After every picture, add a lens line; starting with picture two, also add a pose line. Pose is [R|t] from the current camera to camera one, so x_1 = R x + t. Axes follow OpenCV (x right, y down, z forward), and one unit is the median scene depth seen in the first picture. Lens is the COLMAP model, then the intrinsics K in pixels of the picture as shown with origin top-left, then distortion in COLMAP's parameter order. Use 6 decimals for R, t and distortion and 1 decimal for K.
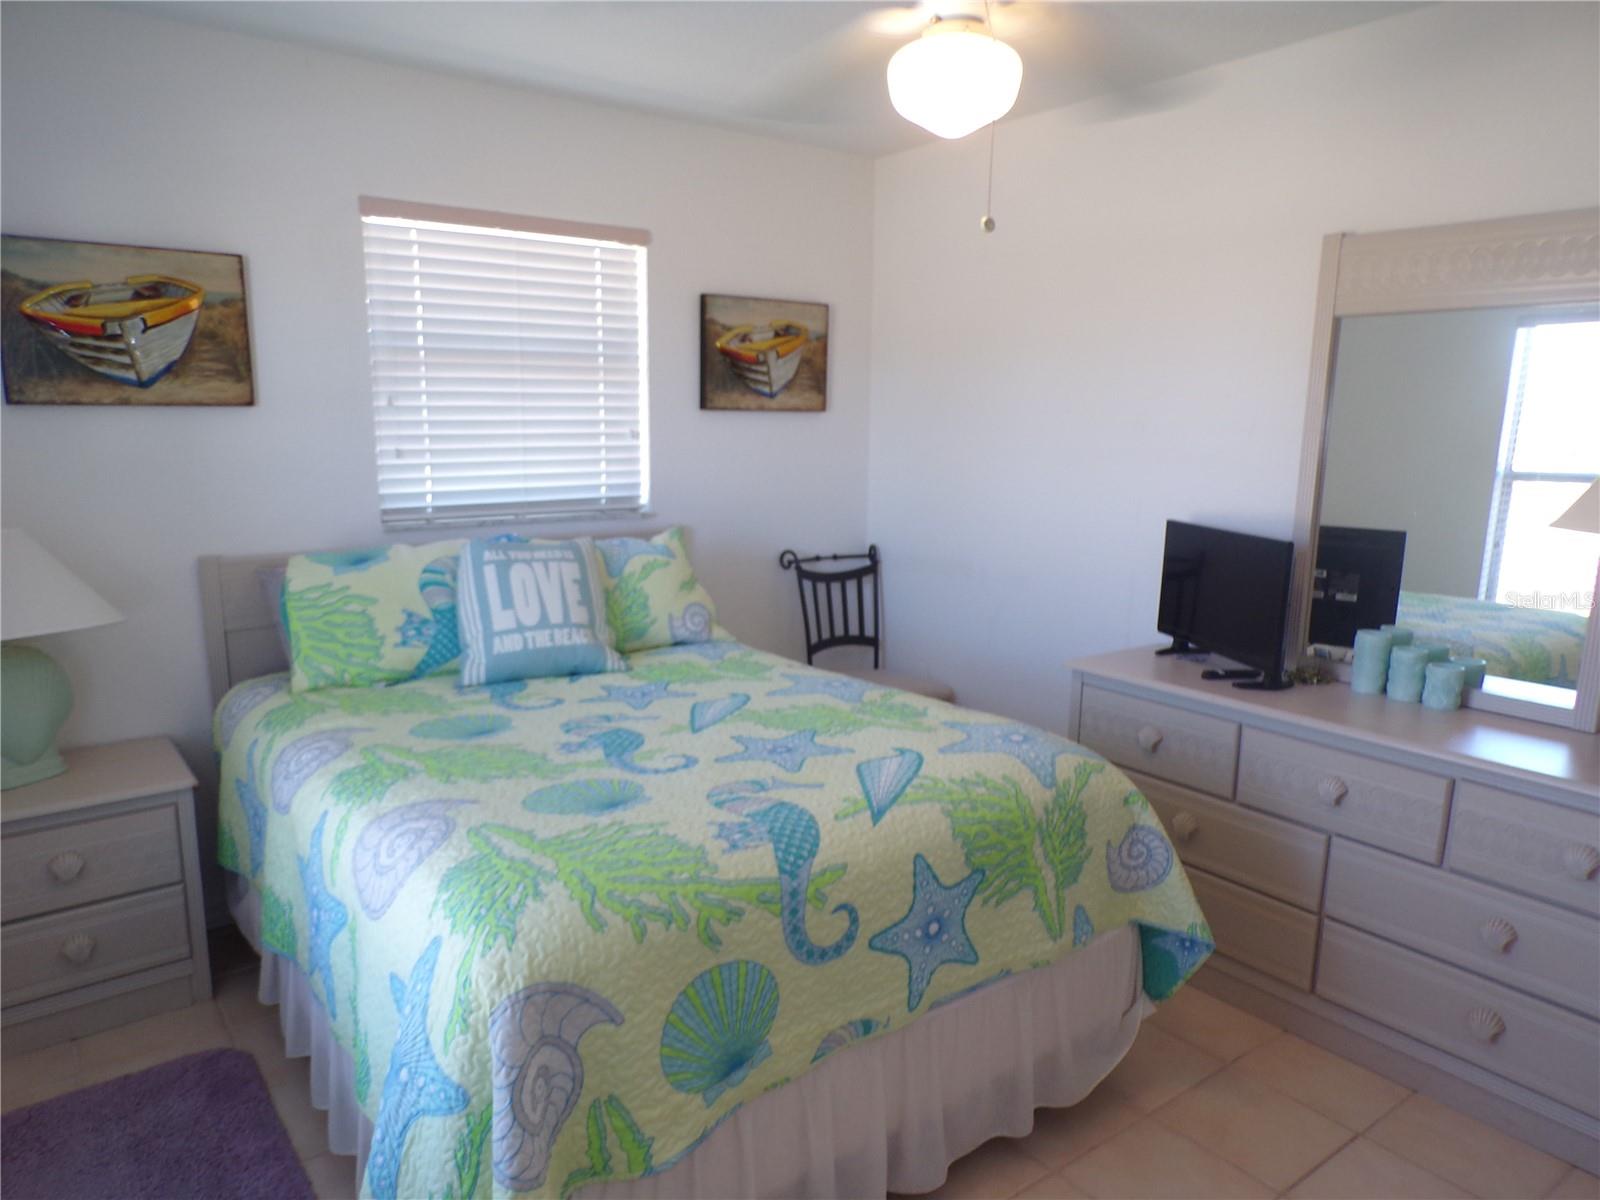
lens RADIAL K [[1093.6, 0, 812.4], [0, 1093.6, 599.9], [0, 0, 1]] dist [0.014895, 0.013753]
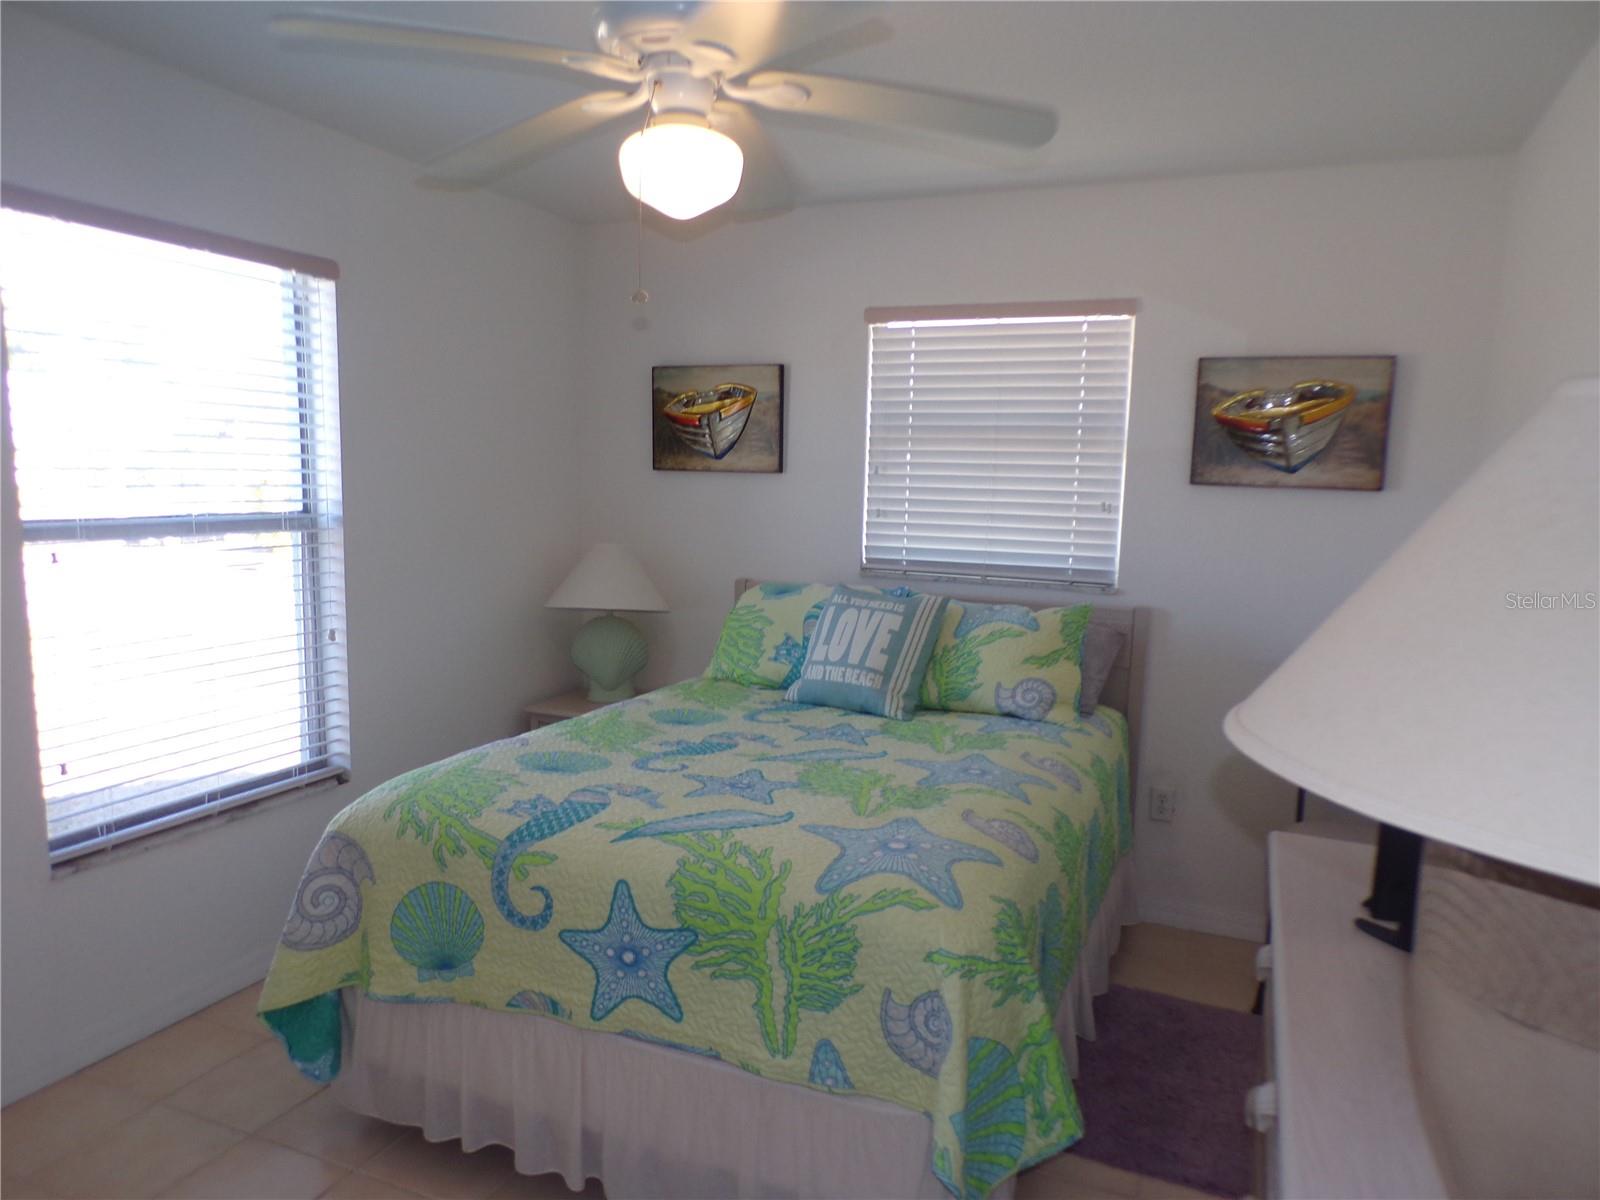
lens RADIAL K [[1093.6, 0, 809.2], [0, 1093.6, 608.4], [0, 0, 1]] dist [0.014895, 0.013753]
pose [[0.507328, 0.113874, -0.854196, 0.727019], [-0.171591, 0.984731, 0.029364, -0.062444], [0.844497, 0.131675, 0.519121, 0.381501]]
